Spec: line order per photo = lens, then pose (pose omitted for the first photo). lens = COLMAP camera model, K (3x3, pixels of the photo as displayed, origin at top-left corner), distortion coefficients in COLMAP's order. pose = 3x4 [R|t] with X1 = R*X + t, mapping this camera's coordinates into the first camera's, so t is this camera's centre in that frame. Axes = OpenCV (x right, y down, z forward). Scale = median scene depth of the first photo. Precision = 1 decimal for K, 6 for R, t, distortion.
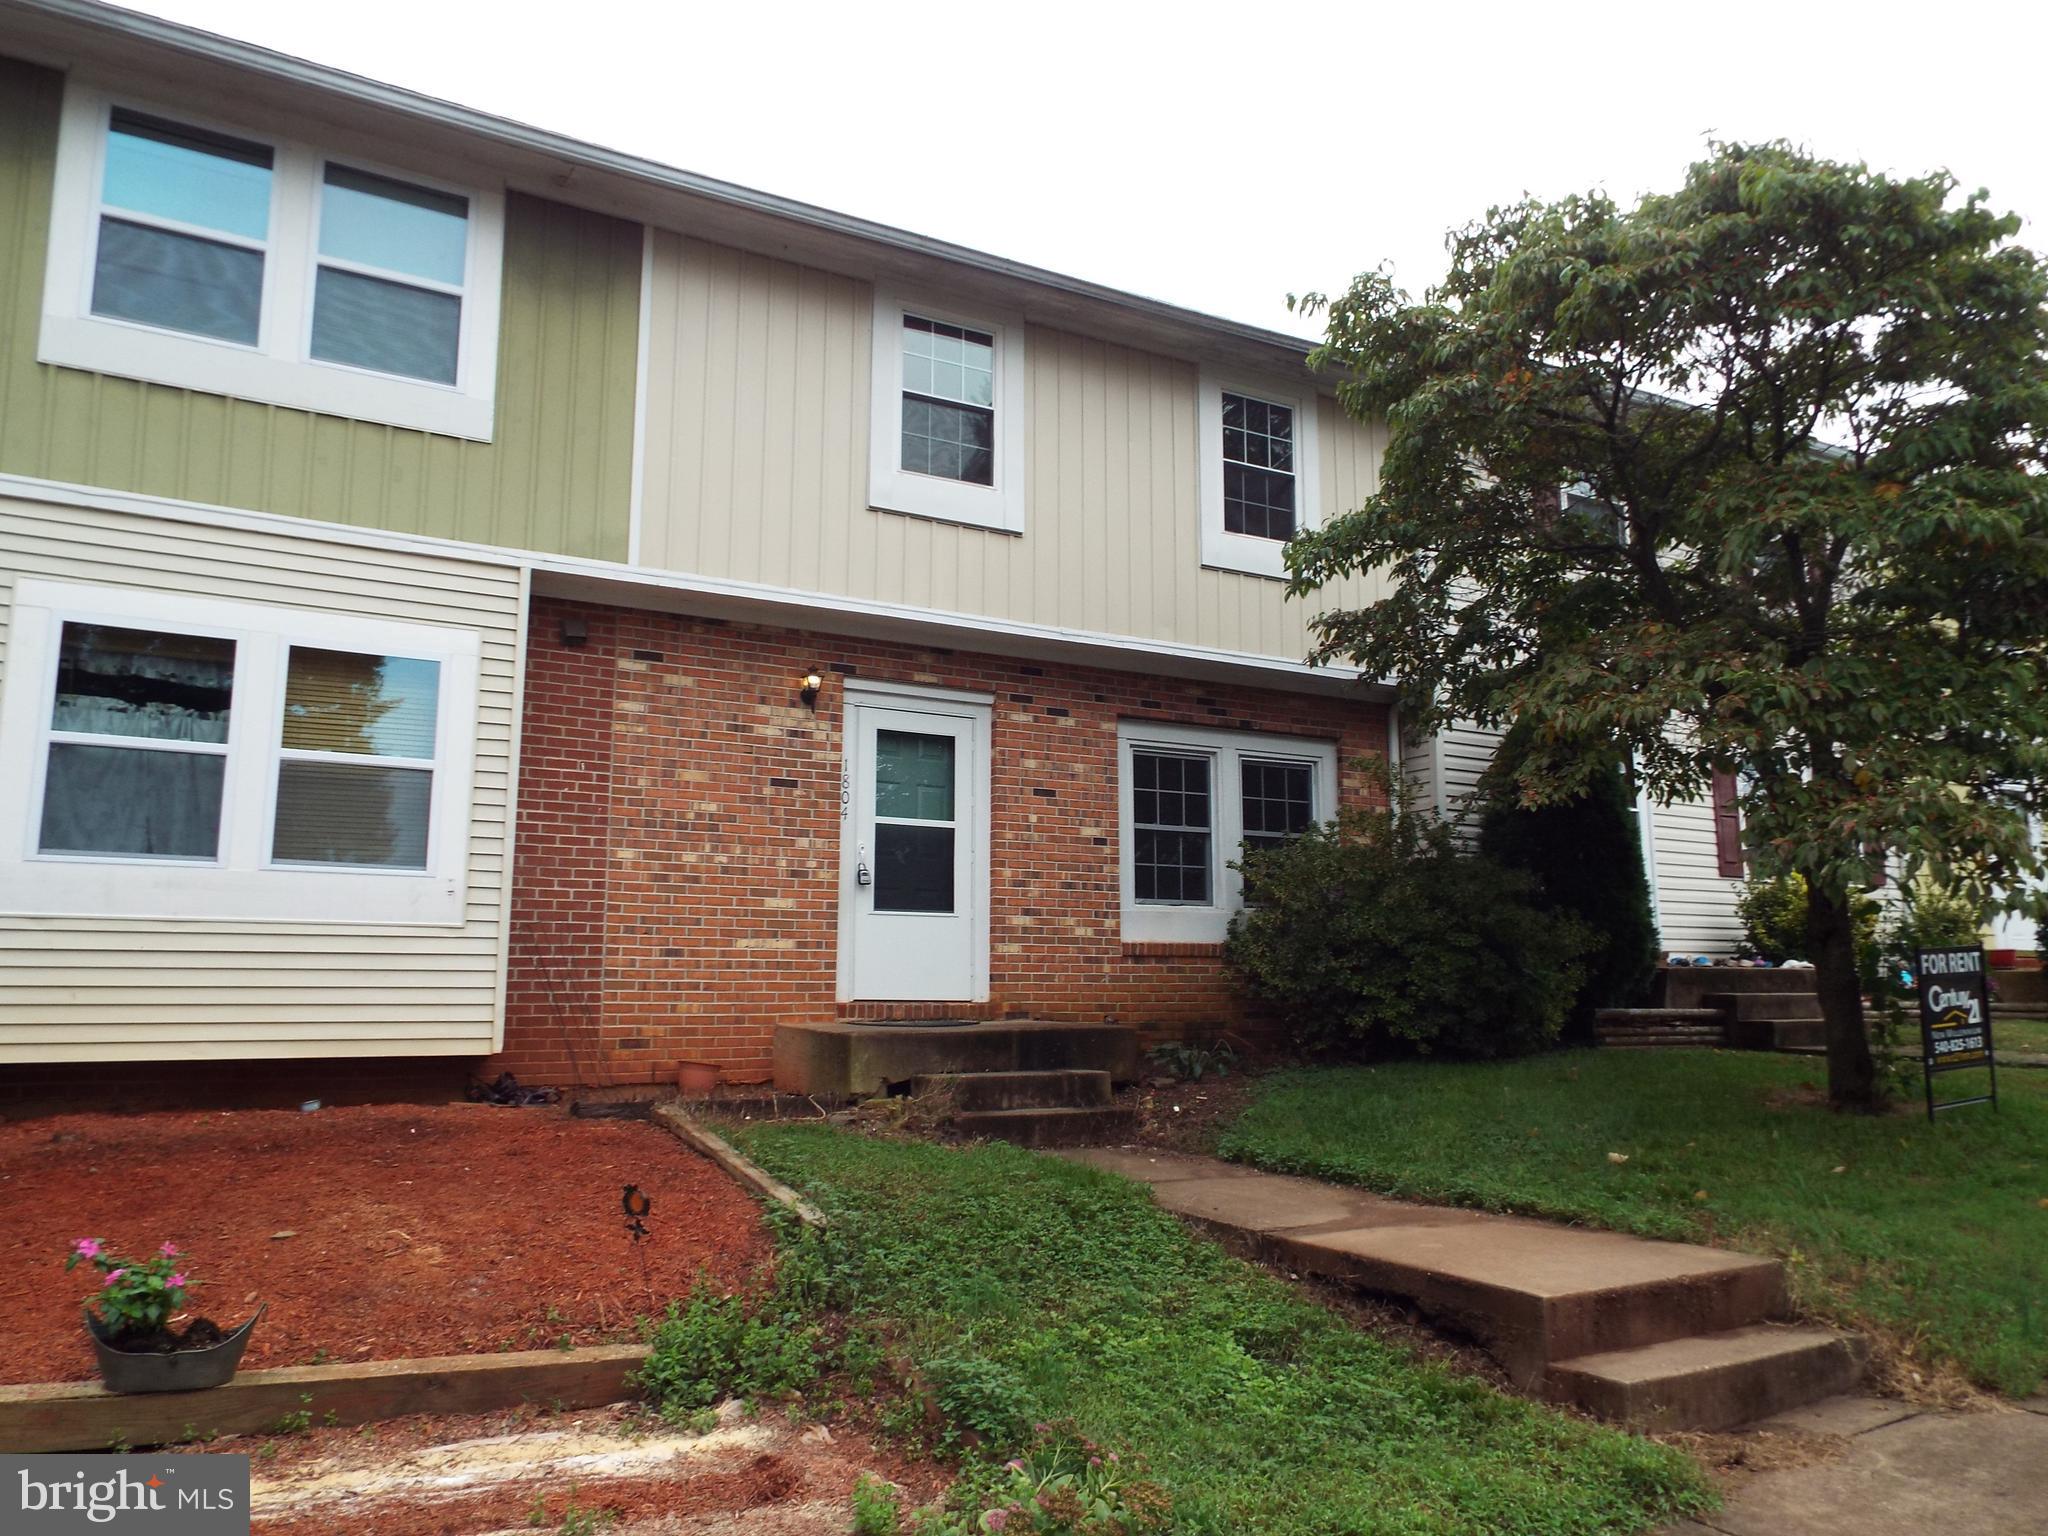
lens RADIAL K [[1465.9, 0, 1024.0], [0, 1465.9, 768.0], [0, 0, 1]] dist [-0.031459, 0.034350]
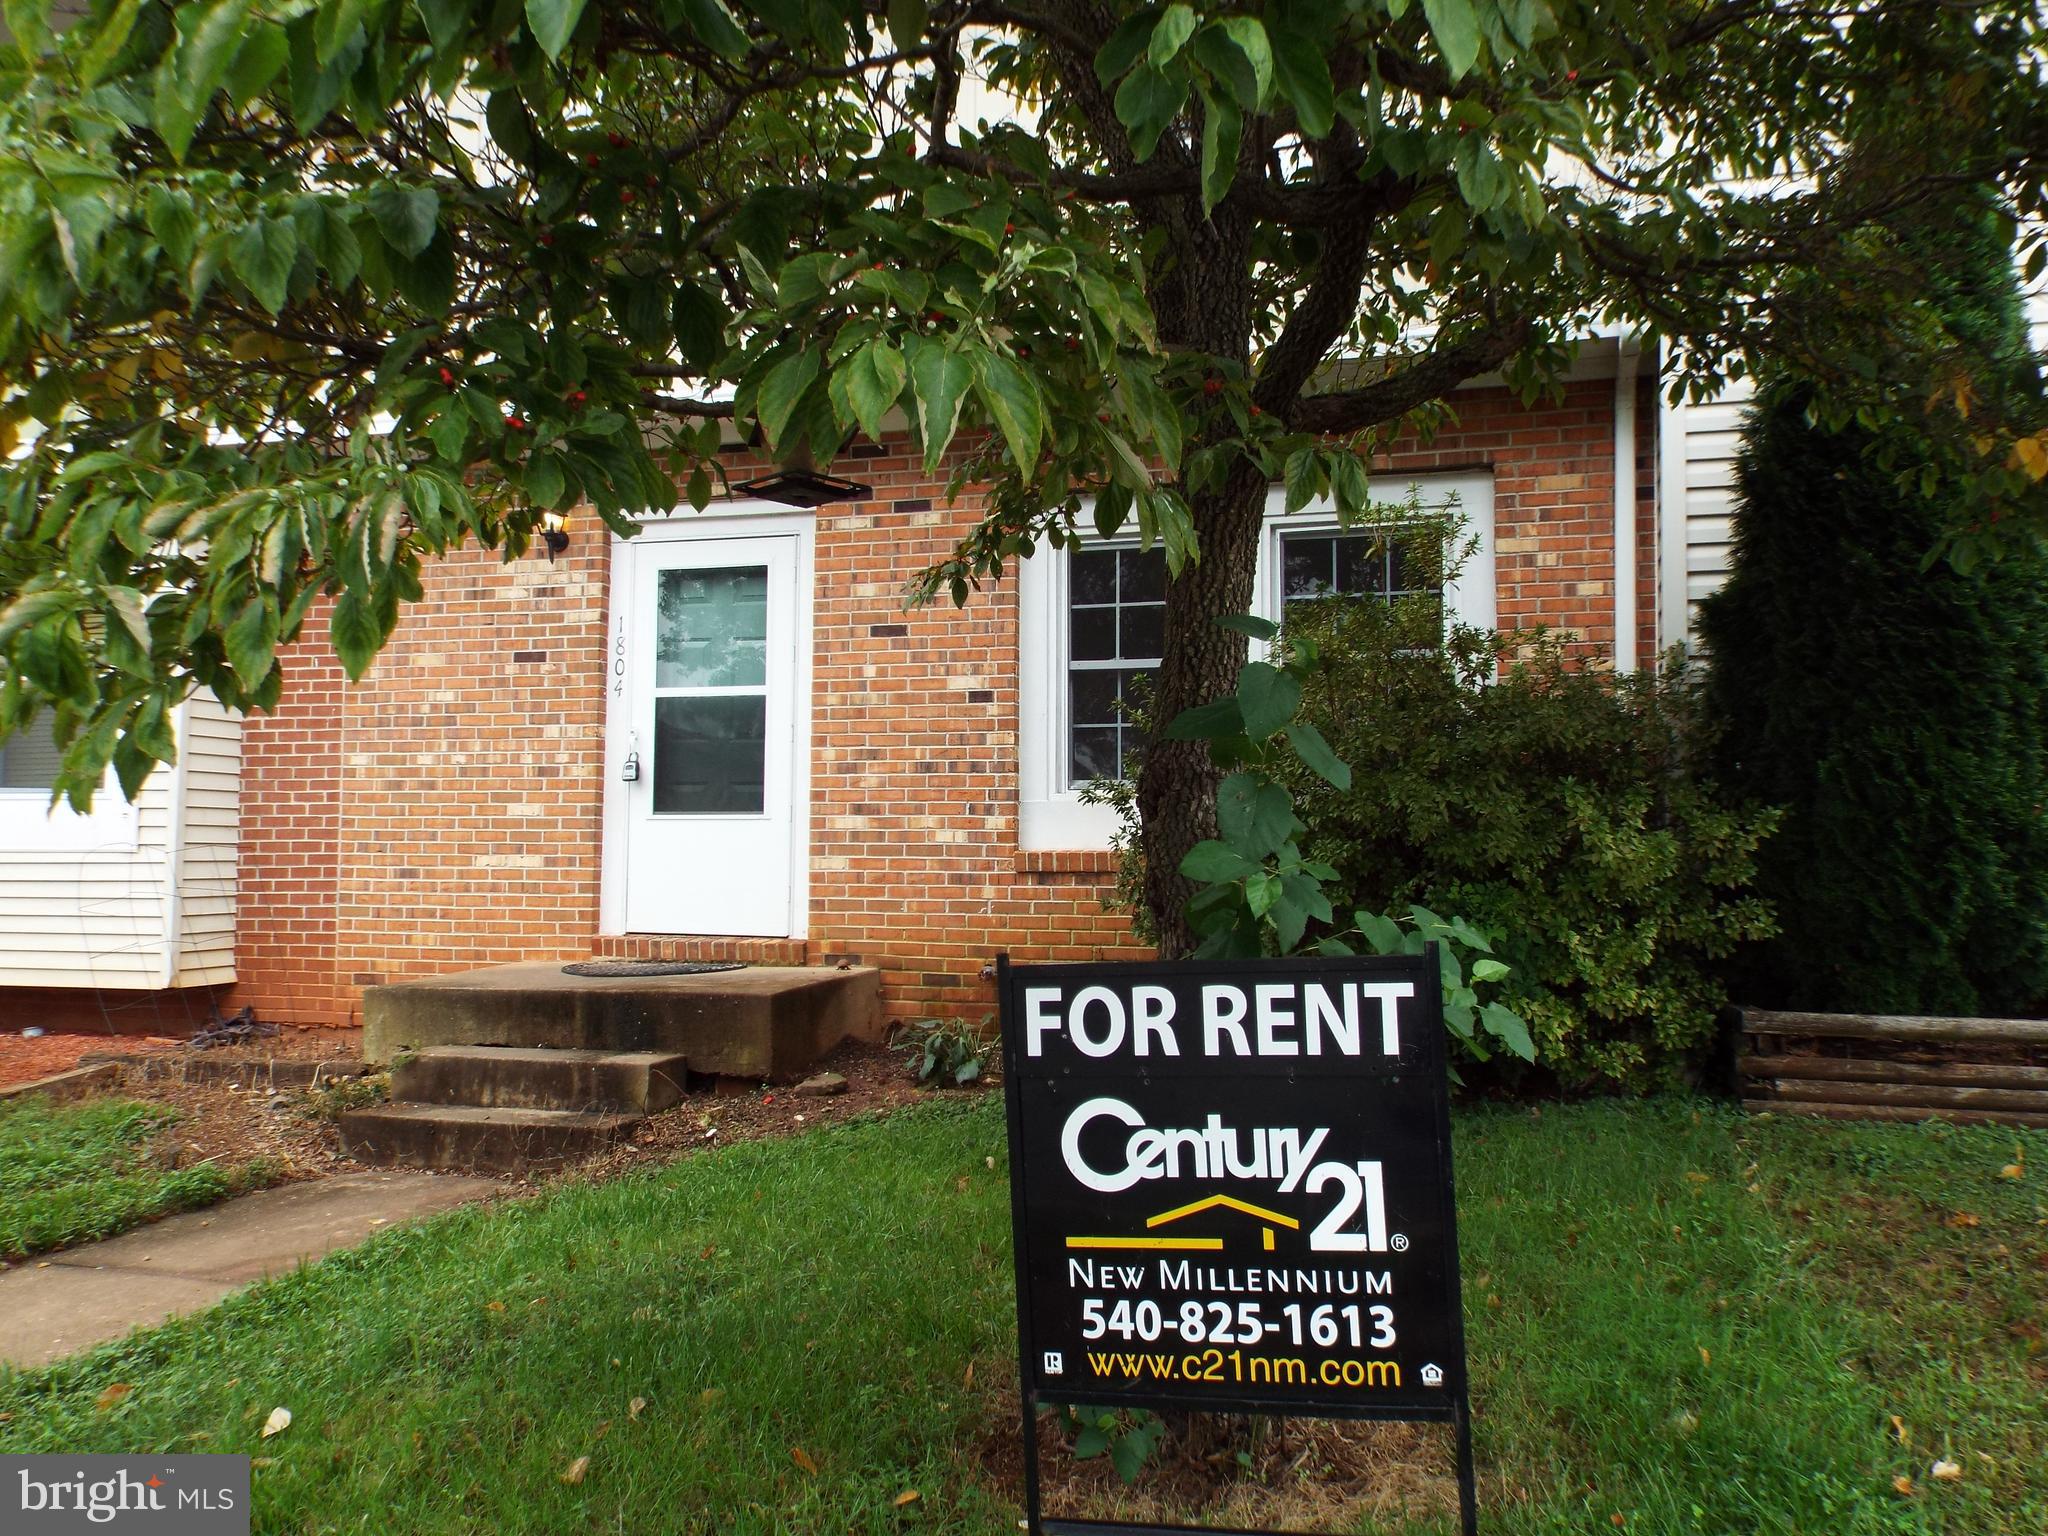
lens RADIAL K [[1559.1, 0, 1028.3], [0, 1559.1, 772.6], [0, 0, 1]] dist [-0.002097, 0.048244]
pose [[0.715102, -0.034625, -0.698162, 0.611693], [0.104167, 0.992899, 0.057452, 0.051687], [0.691215, -0.113810, 0.713631, 0.583205]]
